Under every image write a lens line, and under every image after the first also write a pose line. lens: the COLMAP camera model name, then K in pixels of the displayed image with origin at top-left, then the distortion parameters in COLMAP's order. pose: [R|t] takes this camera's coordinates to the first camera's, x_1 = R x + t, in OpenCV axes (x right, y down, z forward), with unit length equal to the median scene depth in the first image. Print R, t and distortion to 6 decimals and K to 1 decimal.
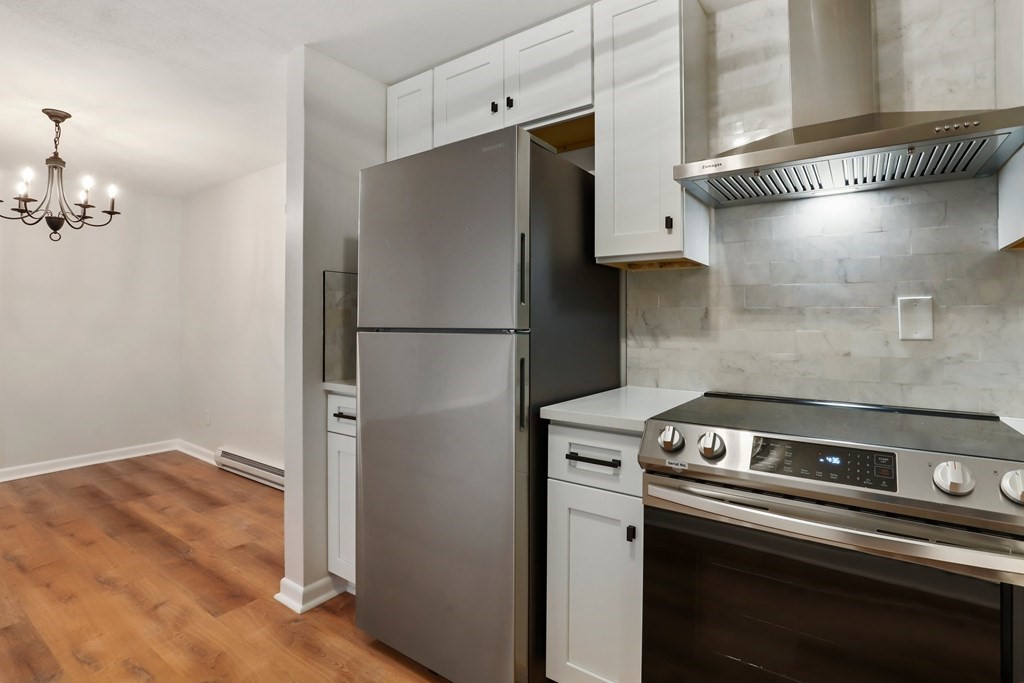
lens RADIAL K [[498.5, 0, 506.8], [0, 498.5, 317.1], [0, 0, 1]] dist [-0.024550, 0.000037]
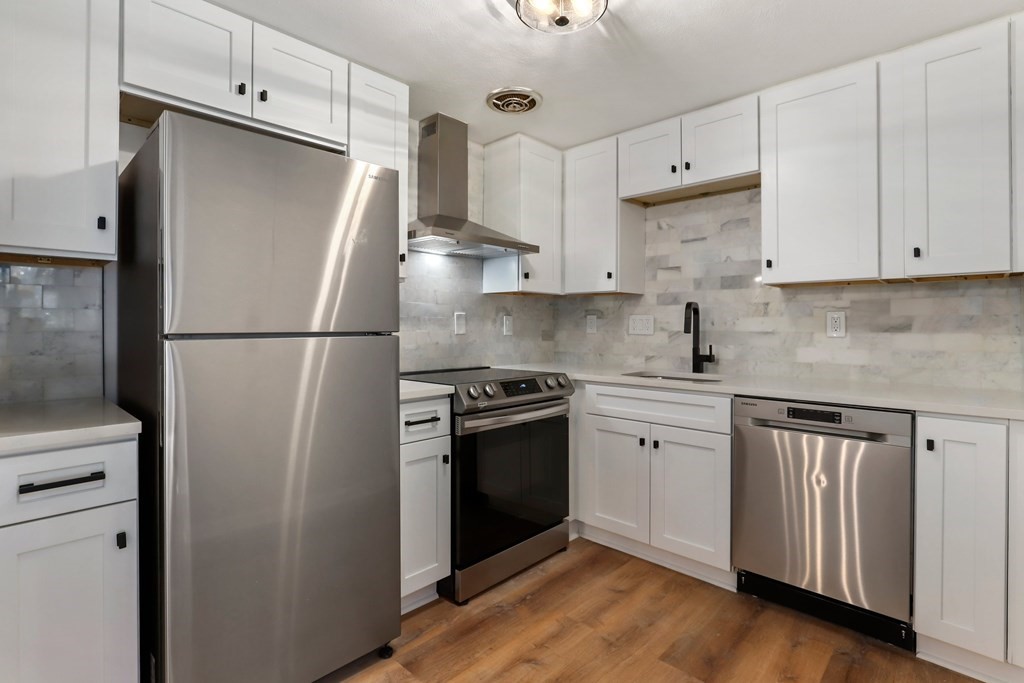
lens RADIAL K [[494.9, 0, 509.9], [0, 494.9, 324.7], [0, 0, 1]] dist [-0.013823, 0.000274]
pose [[0.135376, 0.000796, 0.990794, -0.991760], [-0.010858, 0.999941, 0.000681, 0.002720], [-0.990735, -0.010850, 0.135376, 0.453678]]
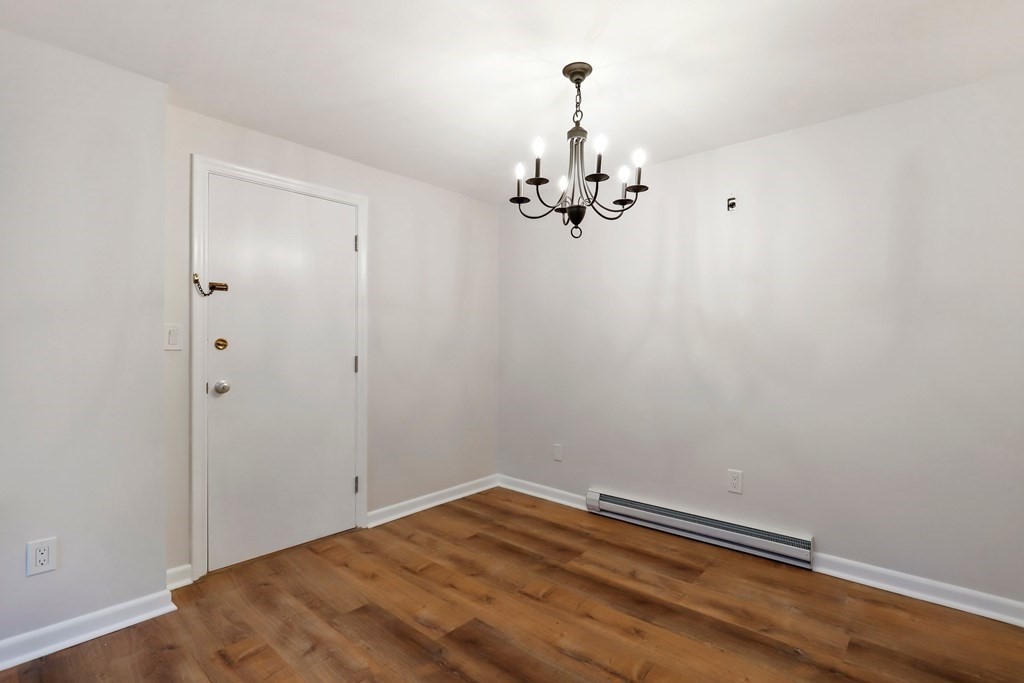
lens RADIAL K [[483.3, 0, 506.1], [0, 483.3, 344.7], [0, 0, 1]] dist [-0.014515, 0.000134]
pose [[0.994368, 0.000605, -0.105982, -1.495172], [0.000777, 0.999915, 0.012997, 0.003453], [0.105981, -0.013006, 0.994283, 0.354456]]
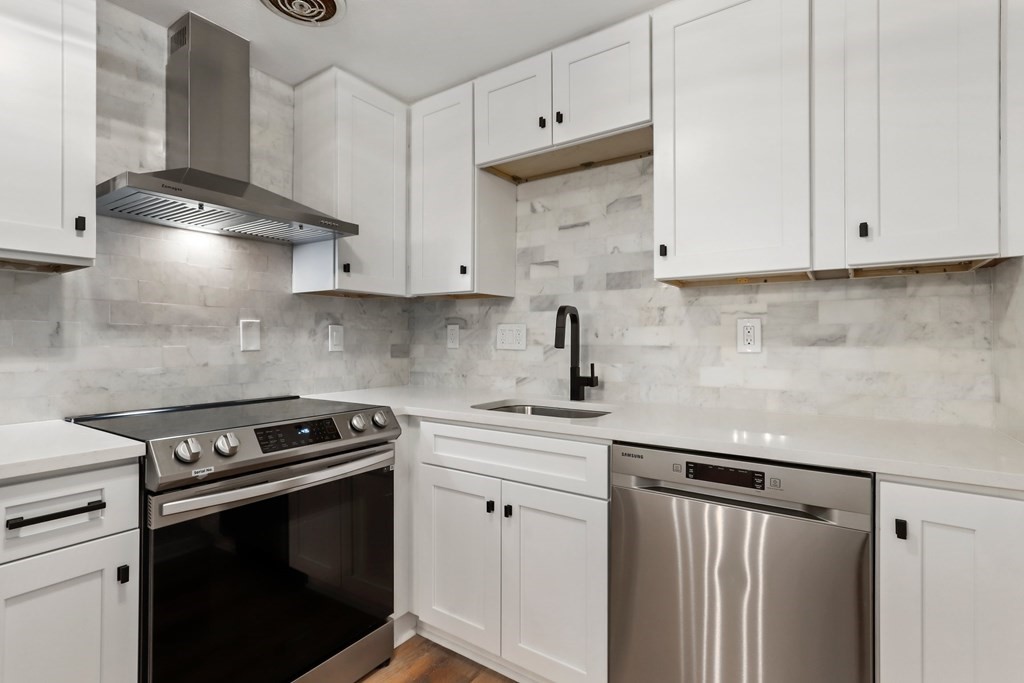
lens RADIAL K [[489.9, 0, 511.3], [0, 489.9, 338.2], [0, 0, 1]] dist [-0.000835, 0.000146]
pose [[-0.022429, -0.000207, 0.999748, -0.501970], [-0.009242, 0.999957, 0.000000, 0.002734], [-0.999706, -0.009239, -0.022430, 0.249055]]
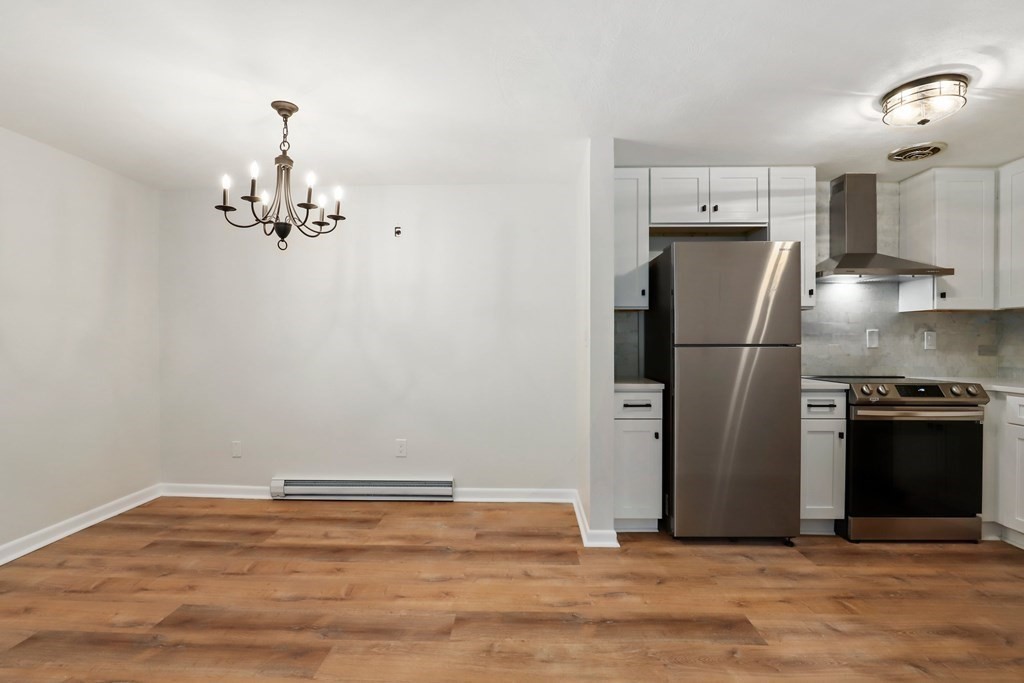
lens RADIAL K [[492.7, 0, 509.9], [0, 492.7, 344.1], [0, 0, 1]] dist [-0.032576, 0.007567]
pose [[0.828636, -0.003814, 0.559775, -1.696153], [-0.005349, 0.999877, 0.014730, 0.002095], [-0.559763, -0.015201, 0.828514, 0.025713]]
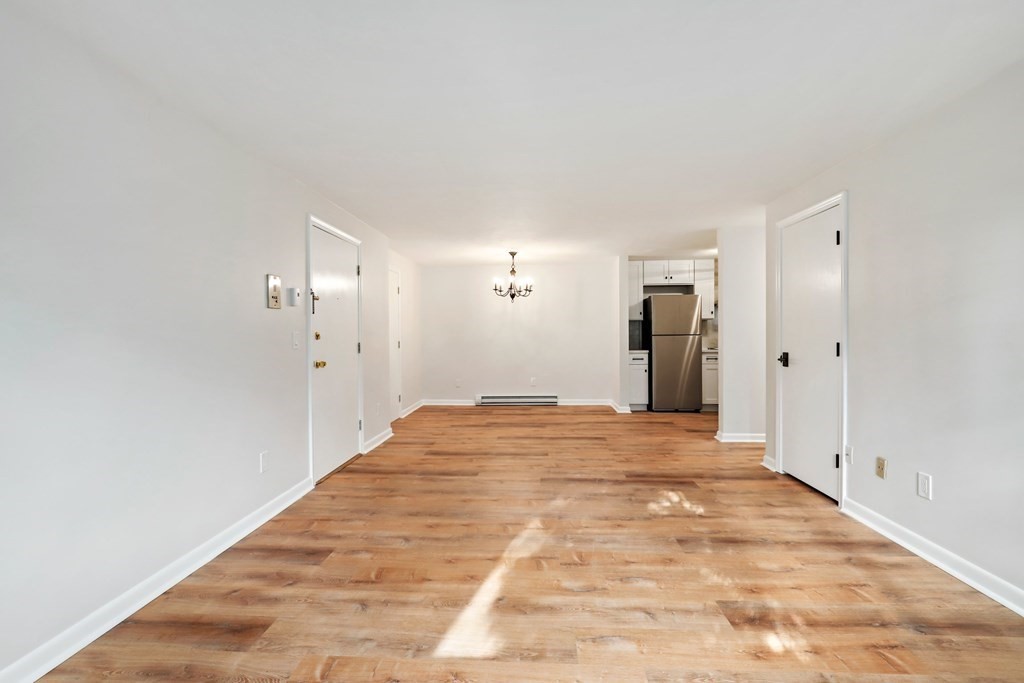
lens RADIAL K [[474.9, 0, 512.0], [0, 474.9, 341.5], [0, 0, 1]] dist [-0.000458, 0.000259]
pose [[0.845329, -0.008649, 0.534176, -3.528200], [0.001055, 0.999894, 0.014520, 0.023750], [-0.534245, -0.011711, 0.845249, -1.736233]]
